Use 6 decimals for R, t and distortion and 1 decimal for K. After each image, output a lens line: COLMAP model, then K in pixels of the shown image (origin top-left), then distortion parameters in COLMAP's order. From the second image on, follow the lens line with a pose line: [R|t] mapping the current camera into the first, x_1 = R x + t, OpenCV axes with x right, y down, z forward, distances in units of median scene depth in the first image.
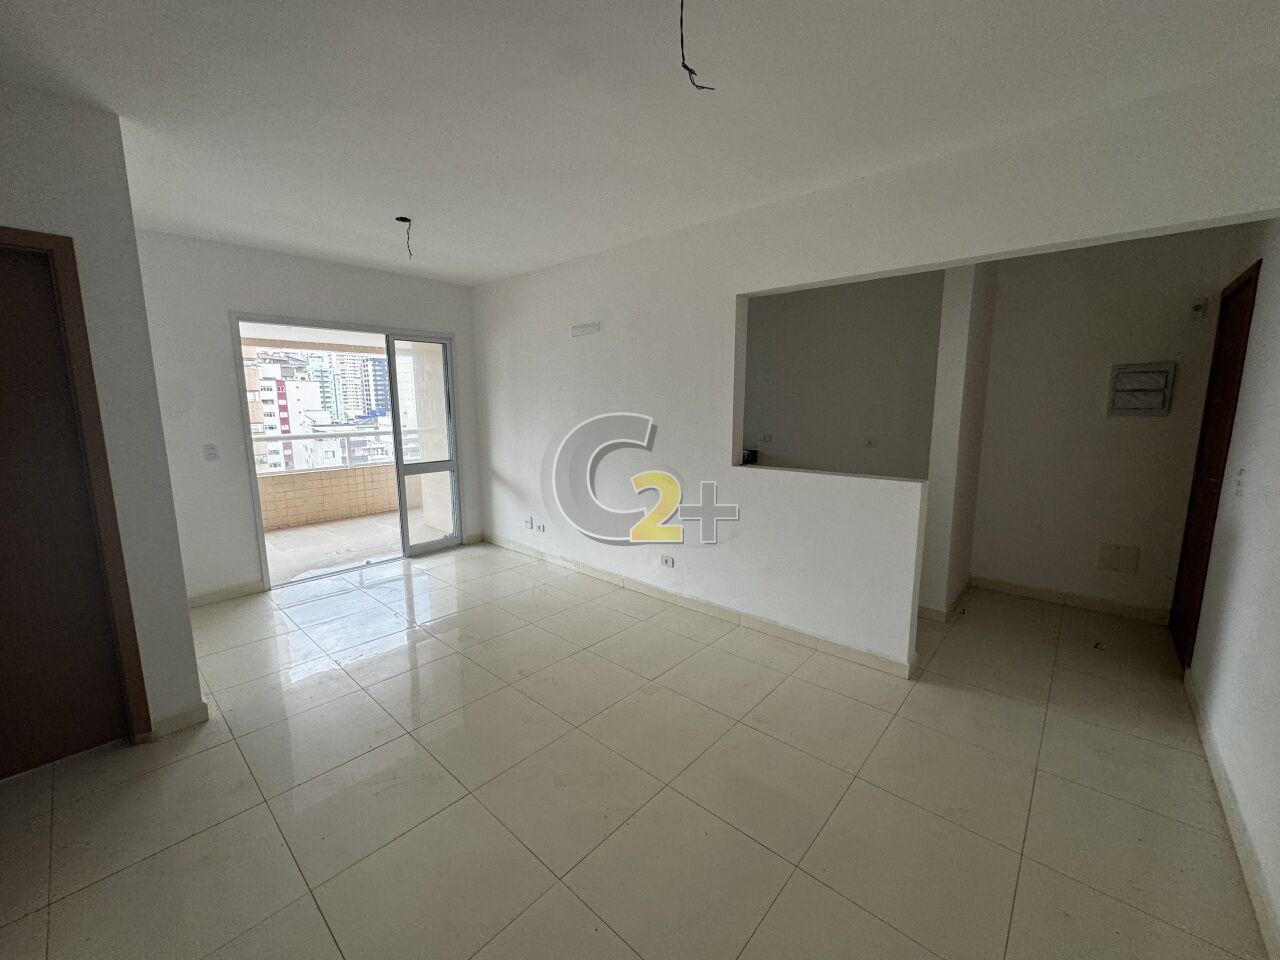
lens RADIAL K [[510.6, 0, 640.2], [0, 510.6, 478.5], [0, 0, 1]] dist [-0.001058, -0.000082]
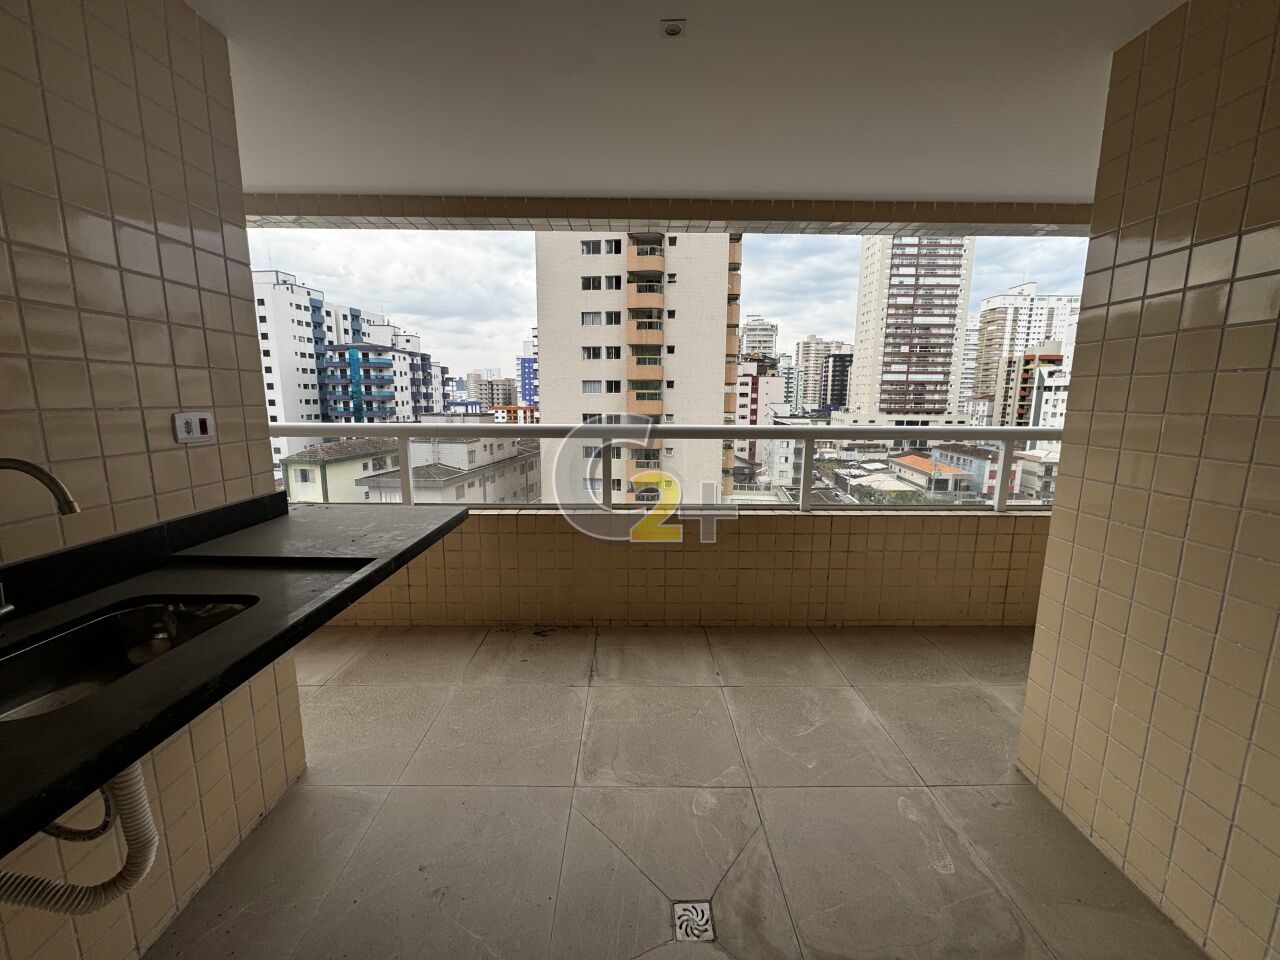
lens RADIAL K [[510.6, 0, 640.2], [0, 510.6, 478.5], [0, 0, 1]] dist [-0.001058, -0.000082]
pose [[0.677369, 0.127683, -0.724478, -0.499151], [-0.121697, 0.990702, 0.060818, -0.086795], [0.725507, 0.046971, 0.686610, 0.846409]]
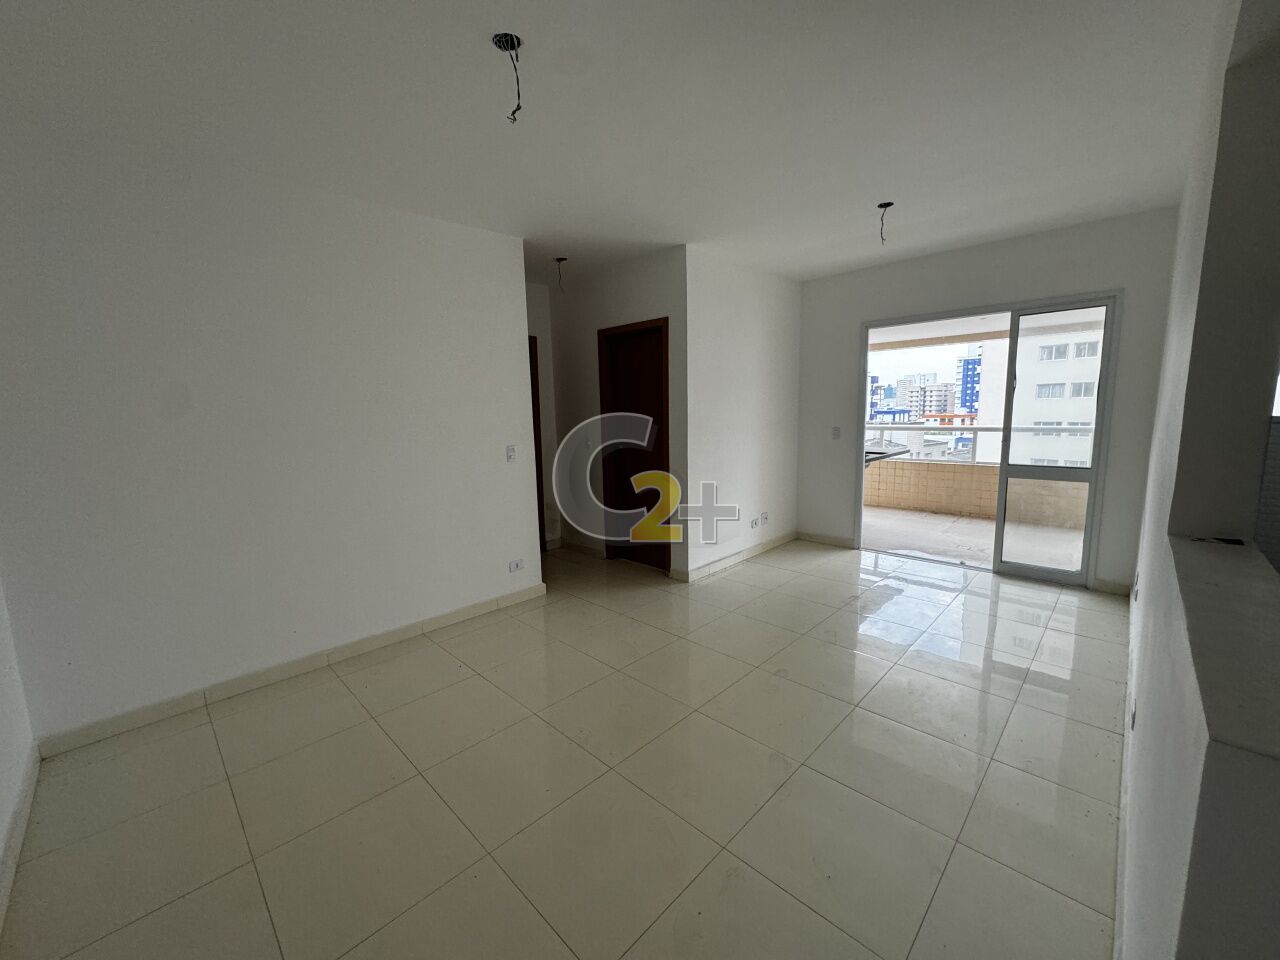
lens RADIAL K [[510.6, 0, 640.2], [0, 510.6, 478.5], [0, 0, 1]] dist [-0.001058, -0.000082]
pose [[-0.037175, 0.142368, -0.989115, 0.381022], [-0.128122, 0.980952, 0.146008, -0.047237], [0.991061, 0.132155, -0.018226, 0.388151]]
